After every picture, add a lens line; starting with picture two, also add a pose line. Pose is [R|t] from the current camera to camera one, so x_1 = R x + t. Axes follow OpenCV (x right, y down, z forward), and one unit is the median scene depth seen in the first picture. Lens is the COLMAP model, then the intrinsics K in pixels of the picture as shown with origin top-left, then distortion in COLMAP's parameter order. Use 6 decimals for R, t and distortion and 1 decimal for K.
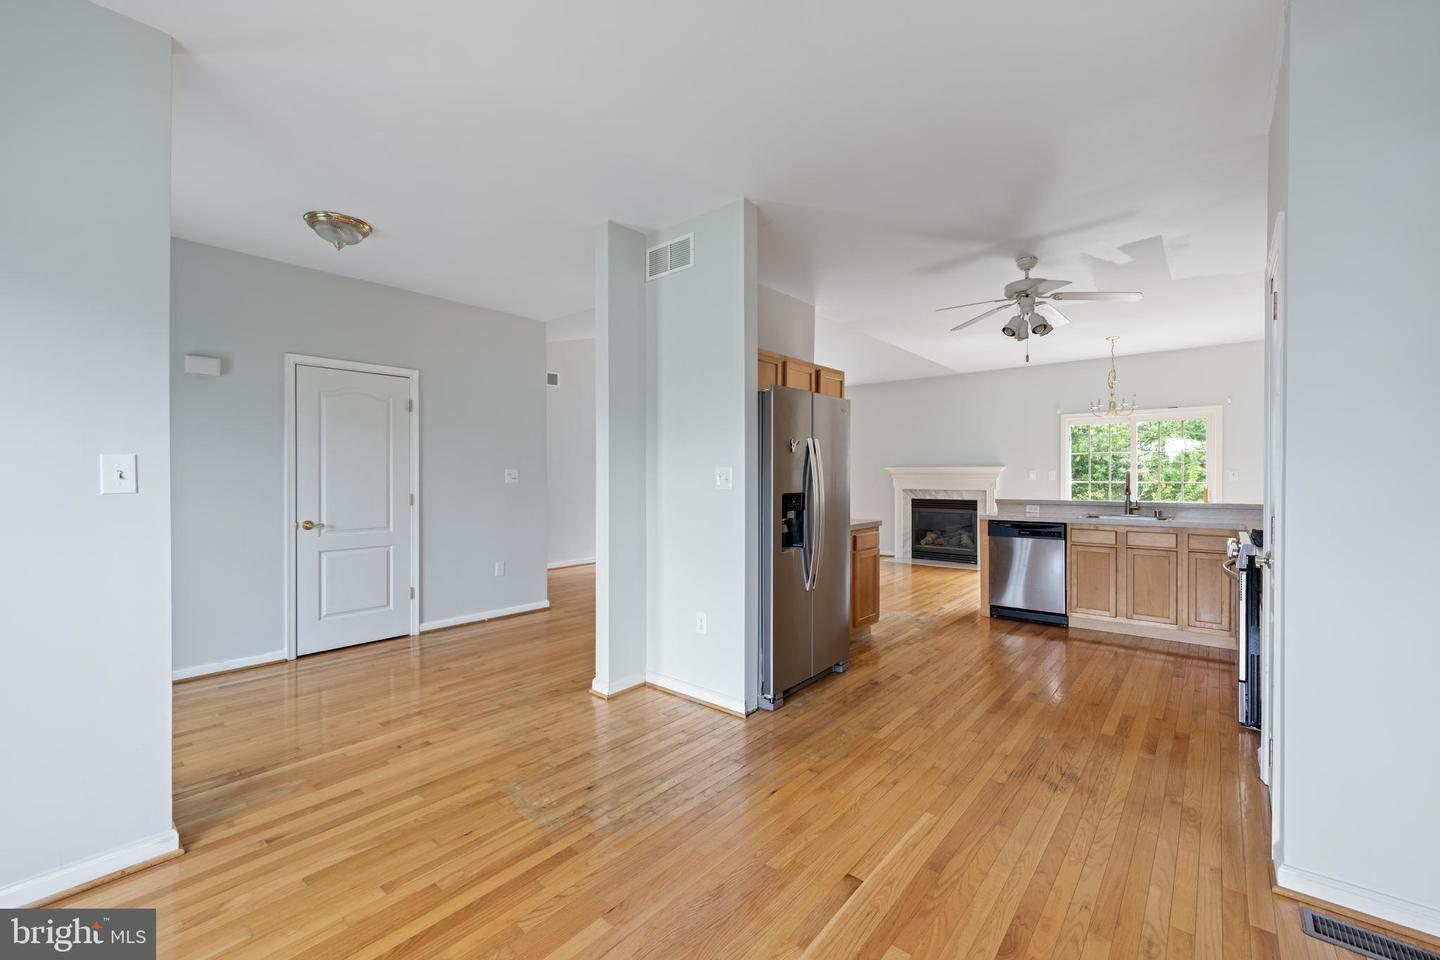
lens RADIAL K [[596.6, 0, 717.7], [0, 596.6, 474.5], [0, 0, 1]] dist [-0.001365, -0.000162]
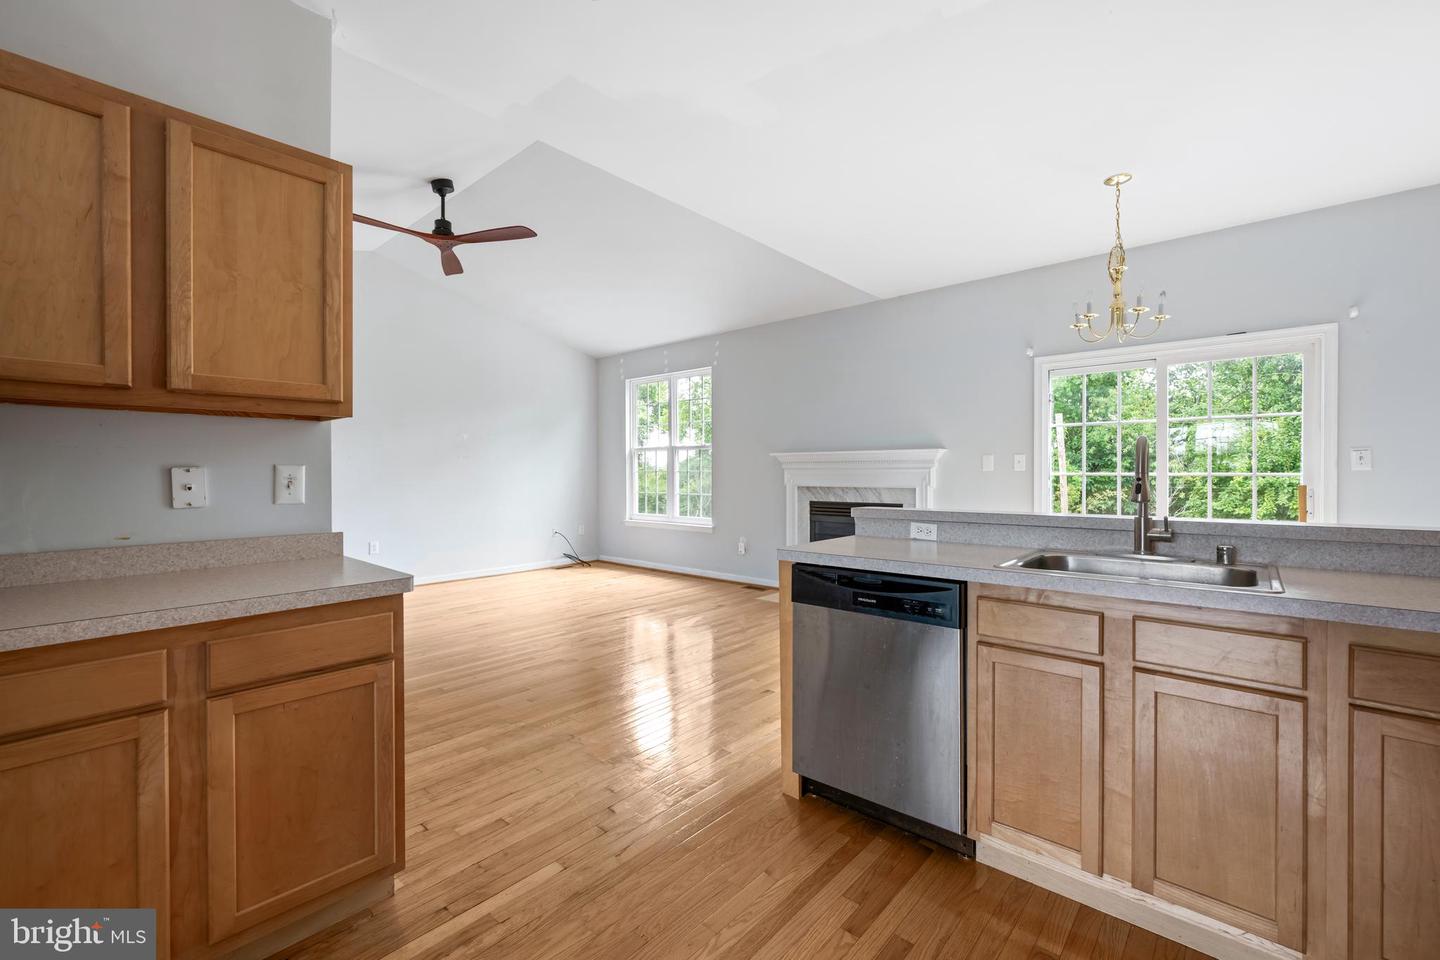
lens RADIAL K [[606.3, 0, 717.8], [0, 606.3, 474.6], [0, 0, 1]] dist [-0.001557, -0.000056]
pose [[0.999663, -0.000585, -0.025967, 0.498042], [0.000722, 0.999986, 0.005260, 0.017109], [0.025964, -0.005277, 0.999649, 0.707606]]
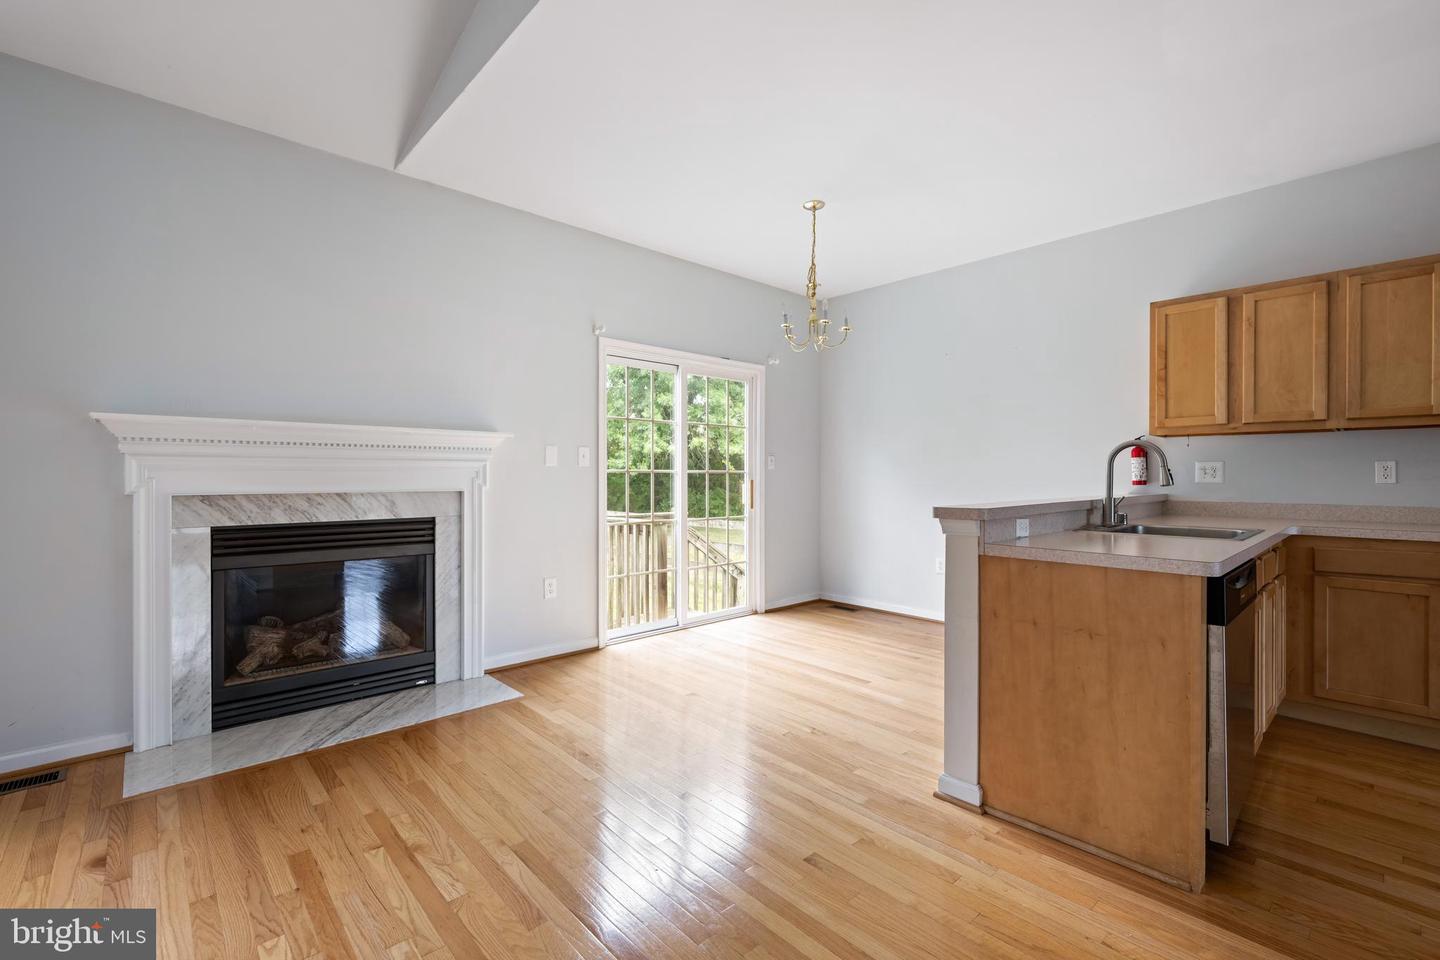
lens RADIAL K [[624.3, 0, 708.3], [0, 624.3, 480.2], [0, 0, 1]] dist [-0.002217, -0.000189]
pose [[0.133352, -0.006030, 0.991050, 0.114556], [-0.003467, 0.999973, 0.006551, 0.030204], [-0.991063, -0.004309, 0.133328, 1.474076]]
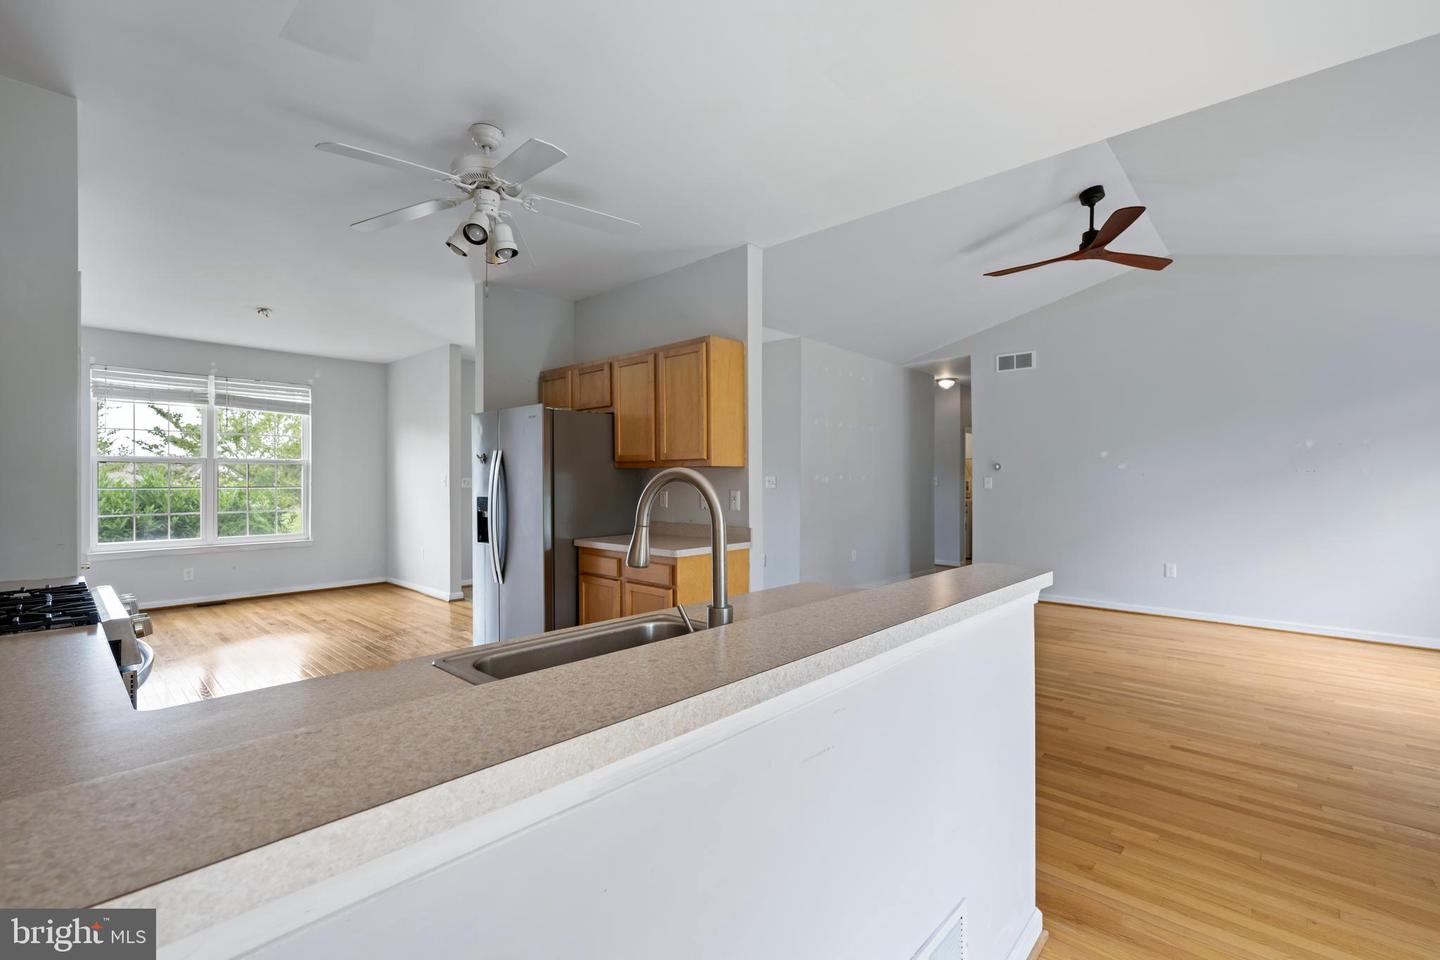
lens RADIAL K [[618.2, 0, 720.0], [0, 618.2, 480.0], [0, 0, 1]] dist [0.000036, -0.000550]
pose [[-0.045784, -0.001570, -0.998950, 1.043280], [-0.000098, 0.999999, -0.001567, -0.001023], [0.998951, 0.000026, -0.045784, 1.167081]]
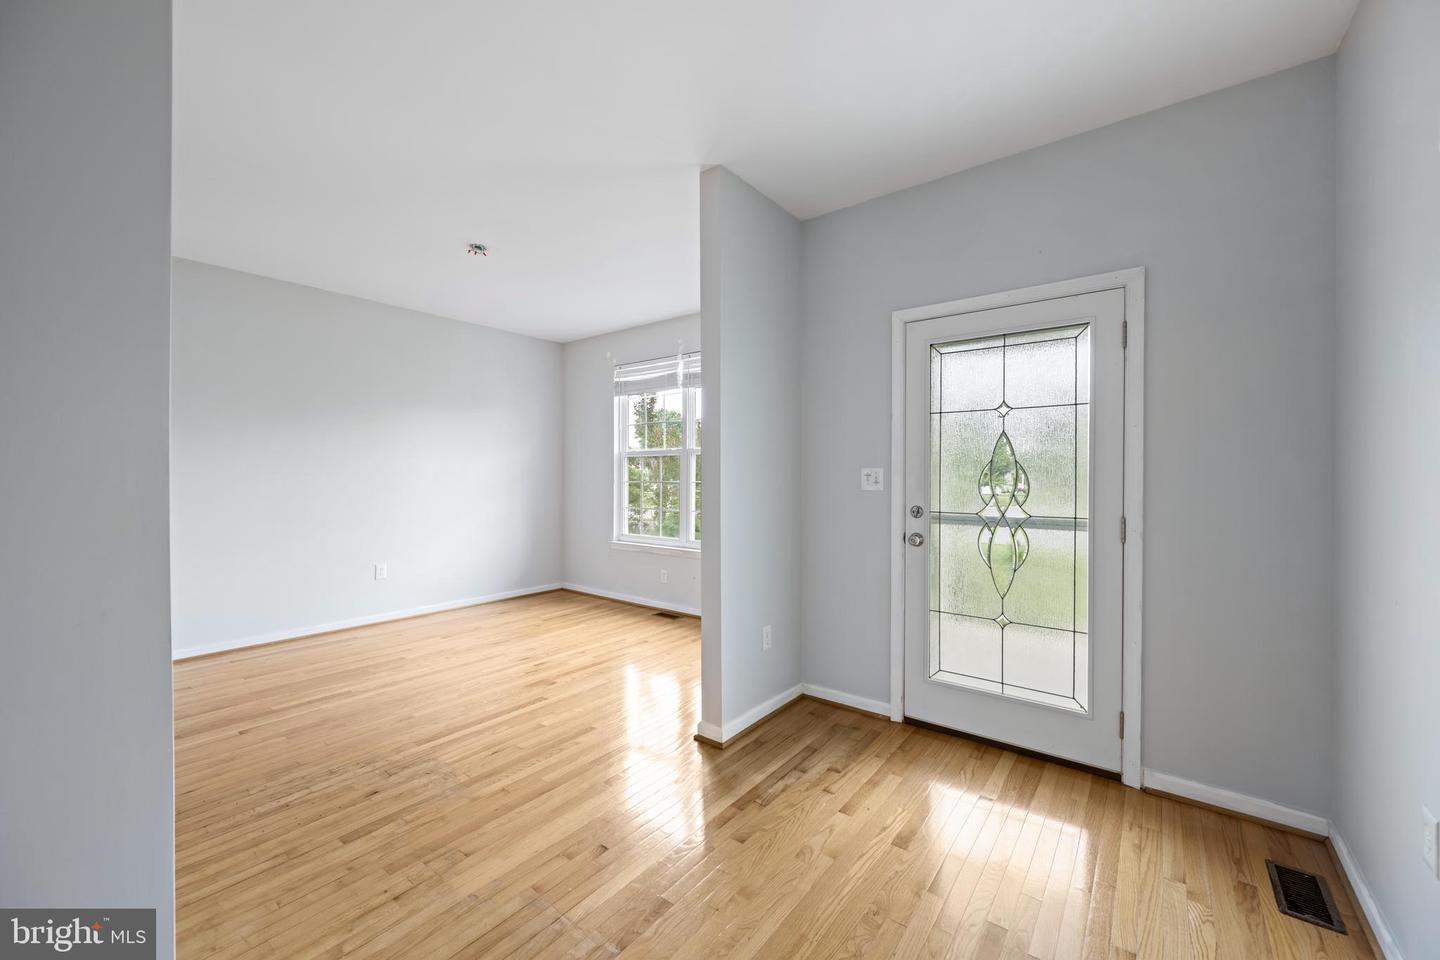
lens RADIAL K [[574.0, 0, 705.4], [0, 574.0, 475.7], [0, 0, 1]] dist [-0.001334, -0.000182]
pose [[-0.999443, -0.001455, -0.033348, -0.401427], [-0.001486, 0.999998, 0.000911, -0.000168], [0.033346, 0.000960, -0.999443, 1.085637]]
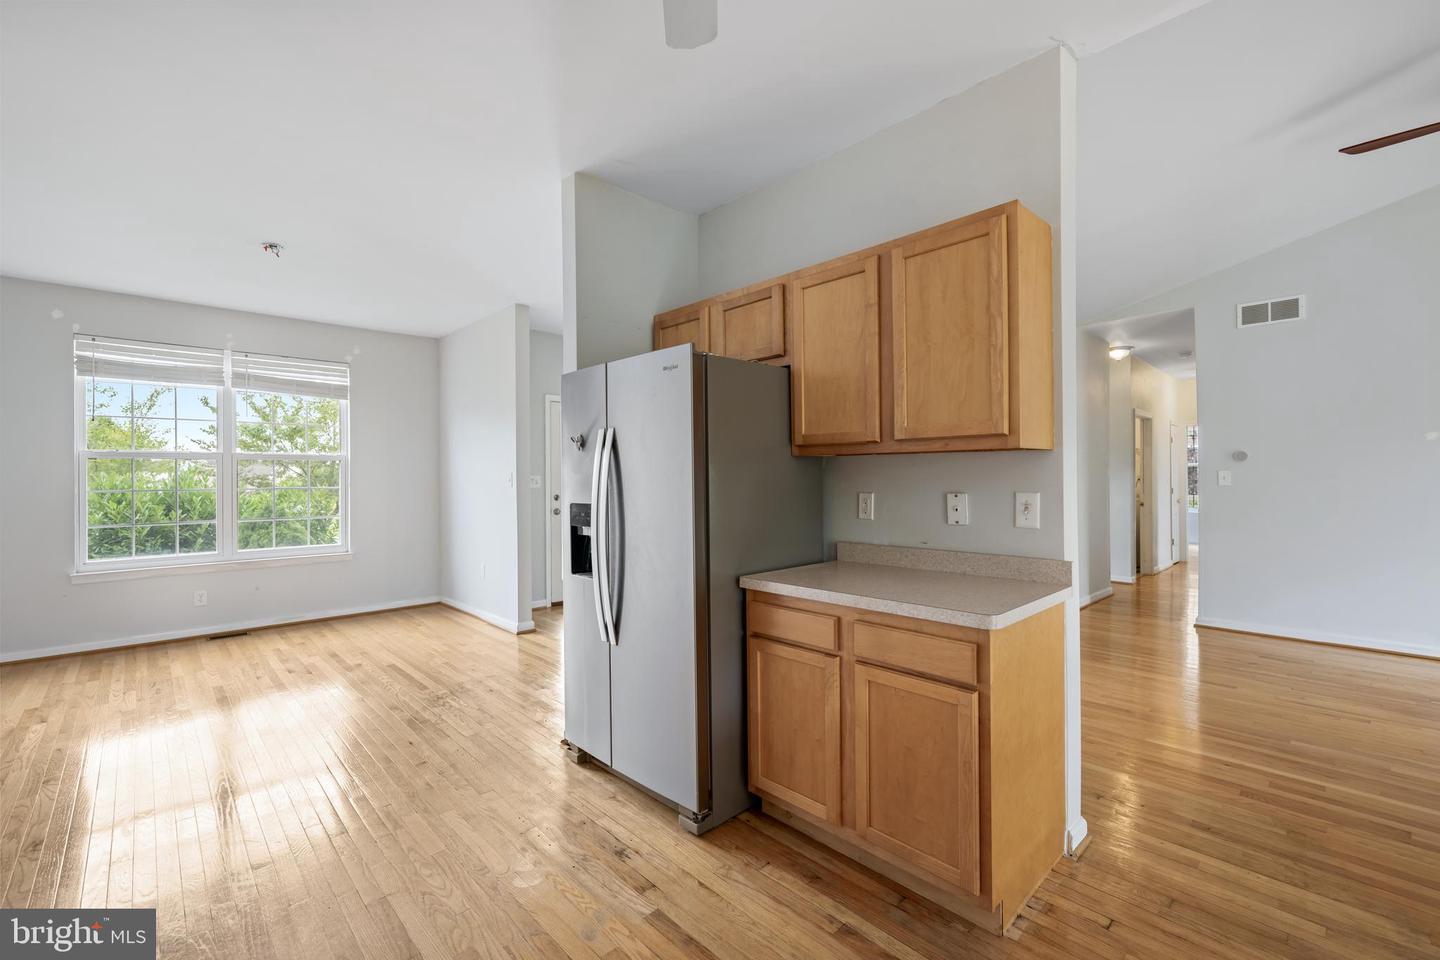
lens RADIAL K [[614.7, 0, 724.8], [0, 614.7, 478.0], [0, 0, 1]] dist [-0.001009, 0.000607]
pose [[-0.113508, -0.000564, -0.993537, 0.683934], [0.005825, 0.999982, -0.001234, 0.000132], [0.993520, -0.005928, -0.113502, 0.964655]]
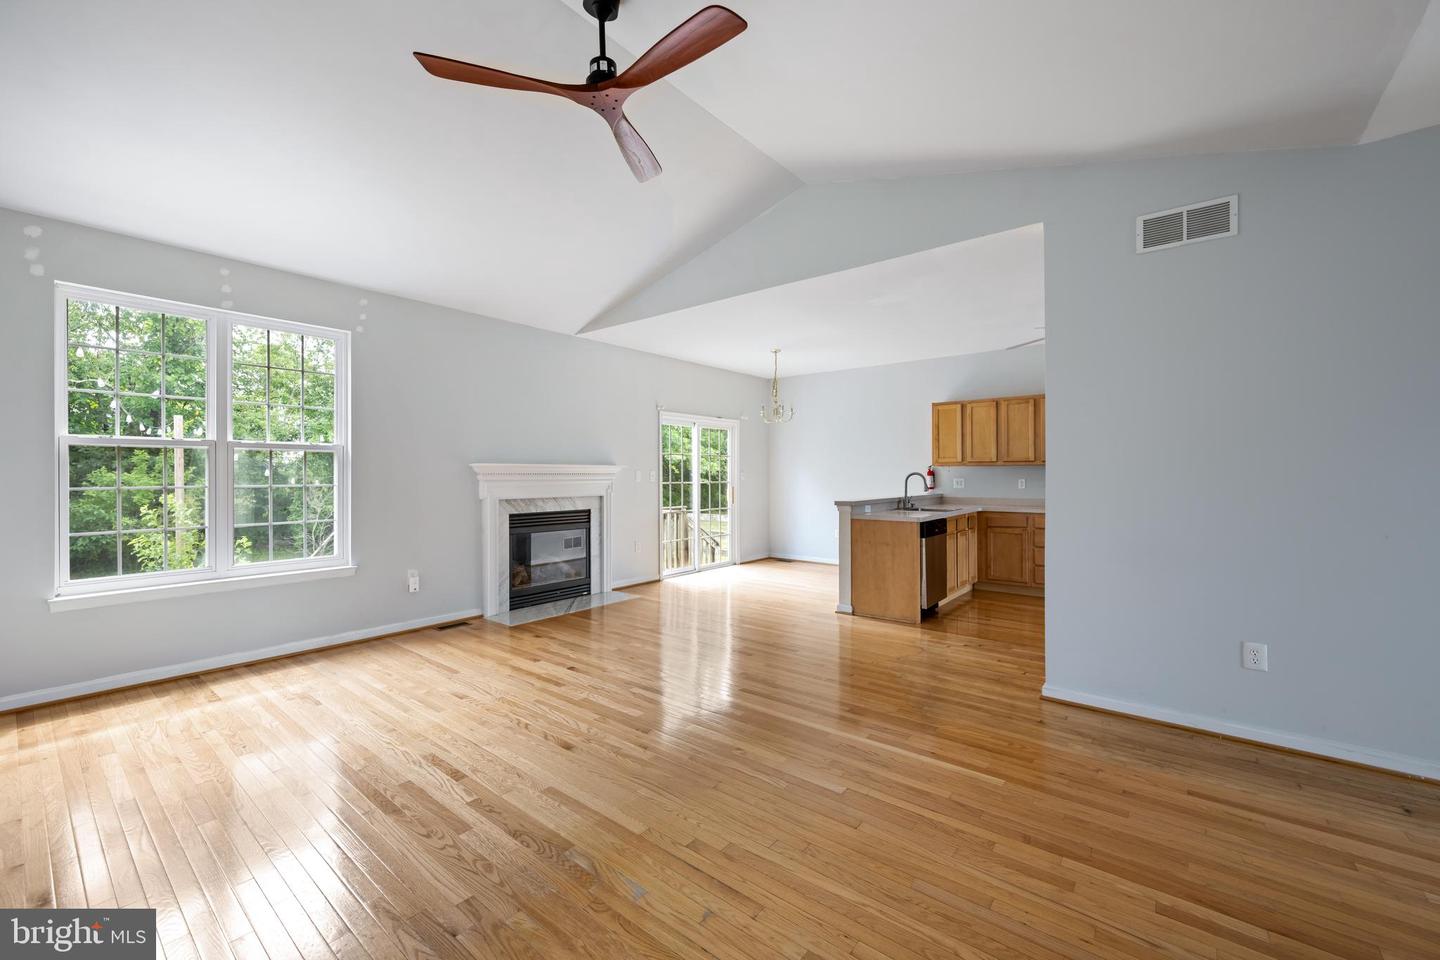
lens RADIAL K [[577.5, 0, 721.4], [0, 577.5, 474.9], [0, 0, 1]] dist [-0.000856, -0.000122]
pose [[-0.023547, 0.000948, 0.999722, -0.570678], [0.000525, 0.999999, -0.000936, 0.000756], [-0.999723, 0.000502, -0.023547, 1.627279]]
